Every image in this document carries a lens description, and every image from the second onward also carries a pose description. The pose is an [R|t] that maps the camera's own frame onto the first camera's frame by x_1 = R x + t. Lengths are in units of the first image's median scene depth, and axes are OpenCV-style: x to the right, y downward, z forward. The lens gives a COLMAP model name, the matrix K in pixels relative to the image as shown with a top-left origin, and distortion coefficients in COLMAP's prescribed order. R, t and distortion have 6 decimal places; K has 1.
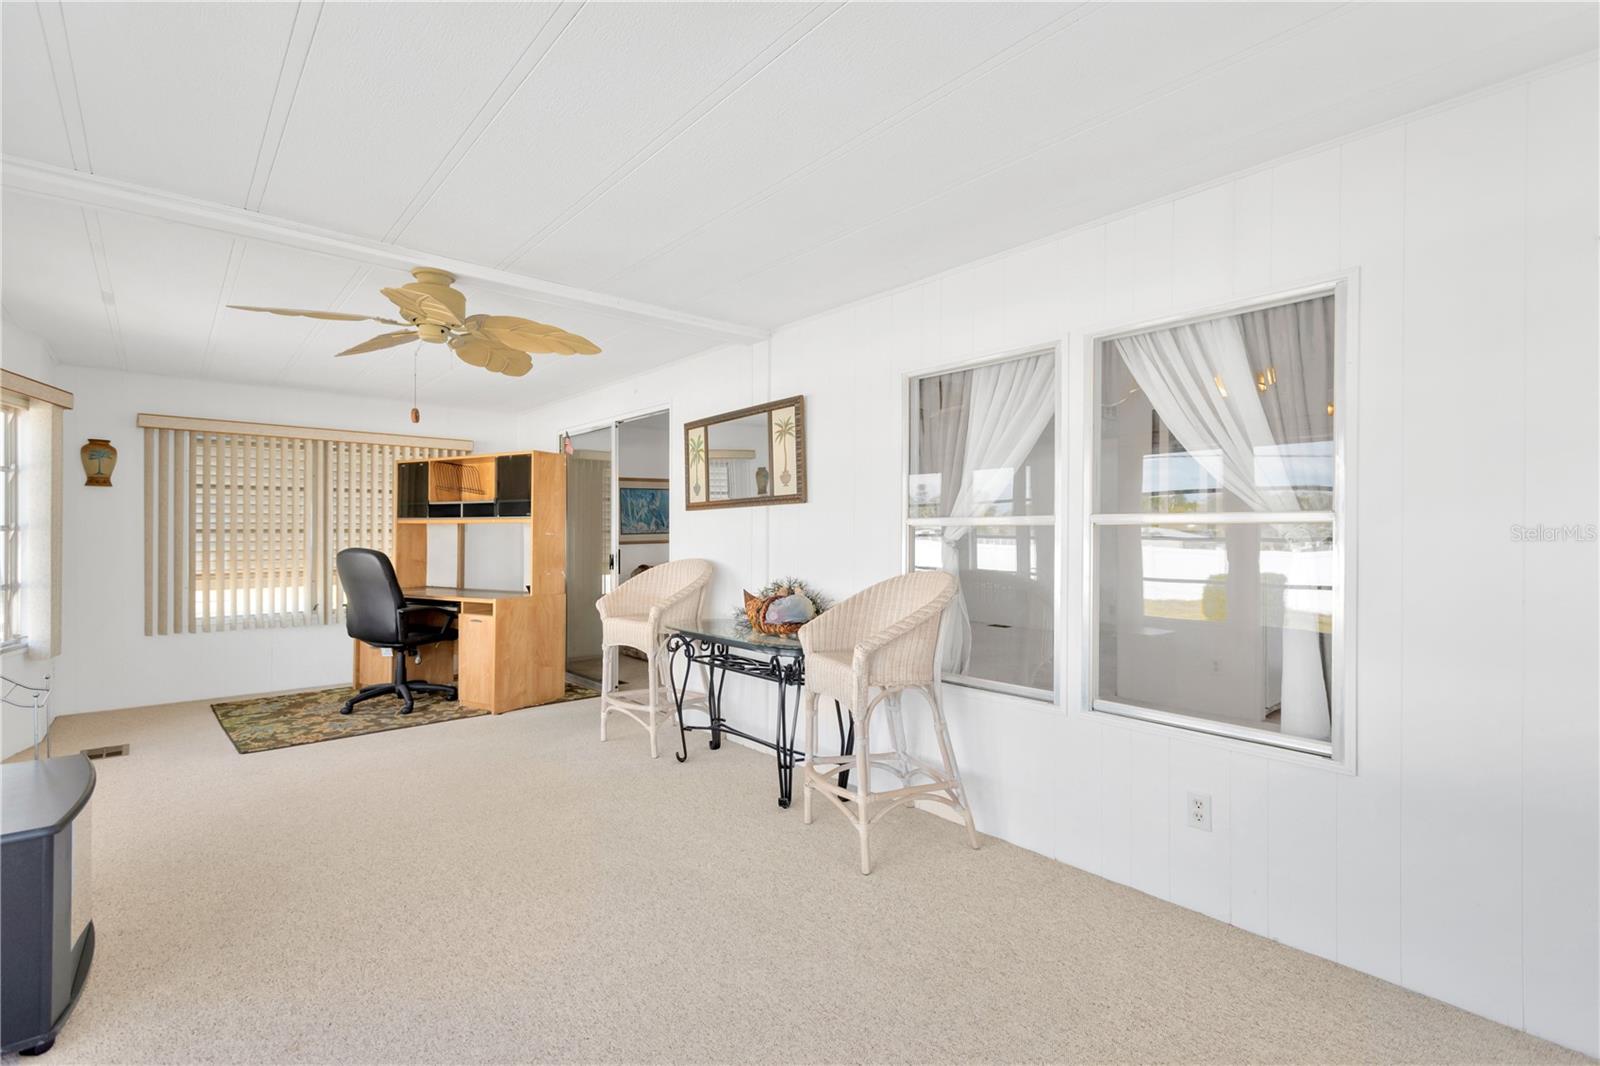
lens RADIAL K [[742.6, 0, 800.6], [0, 742.6, 536.9], [0, 0, 1]] dist [0.018279, -0.008546]
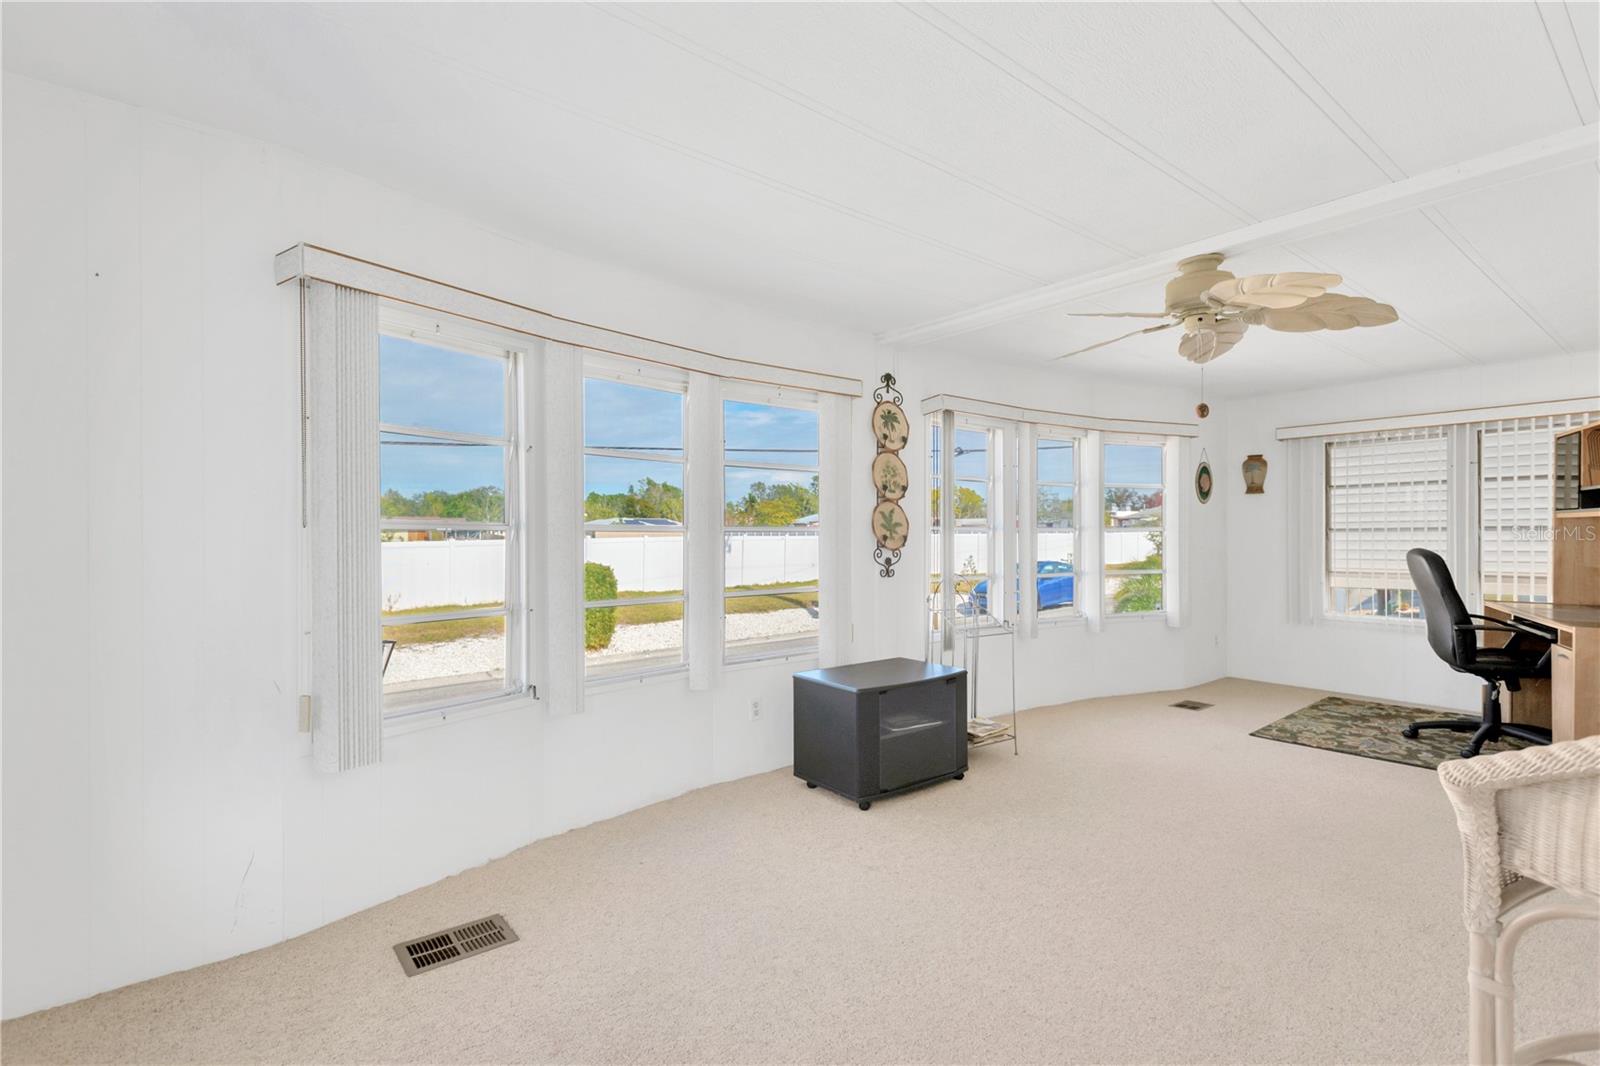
lens RADIAL K [[742.6, 0, 800.6], [0, 742.6, 536.9], [0, 0, 1]] dist [0.018279, -0.008546]
pose [[-0.036682, 0.002351, -0.999324, 0.293350], [-0.000571, 0.999997, 0.002374, -0.000309], [0.999327, 0.000657, -0.036681, 0.312286]]
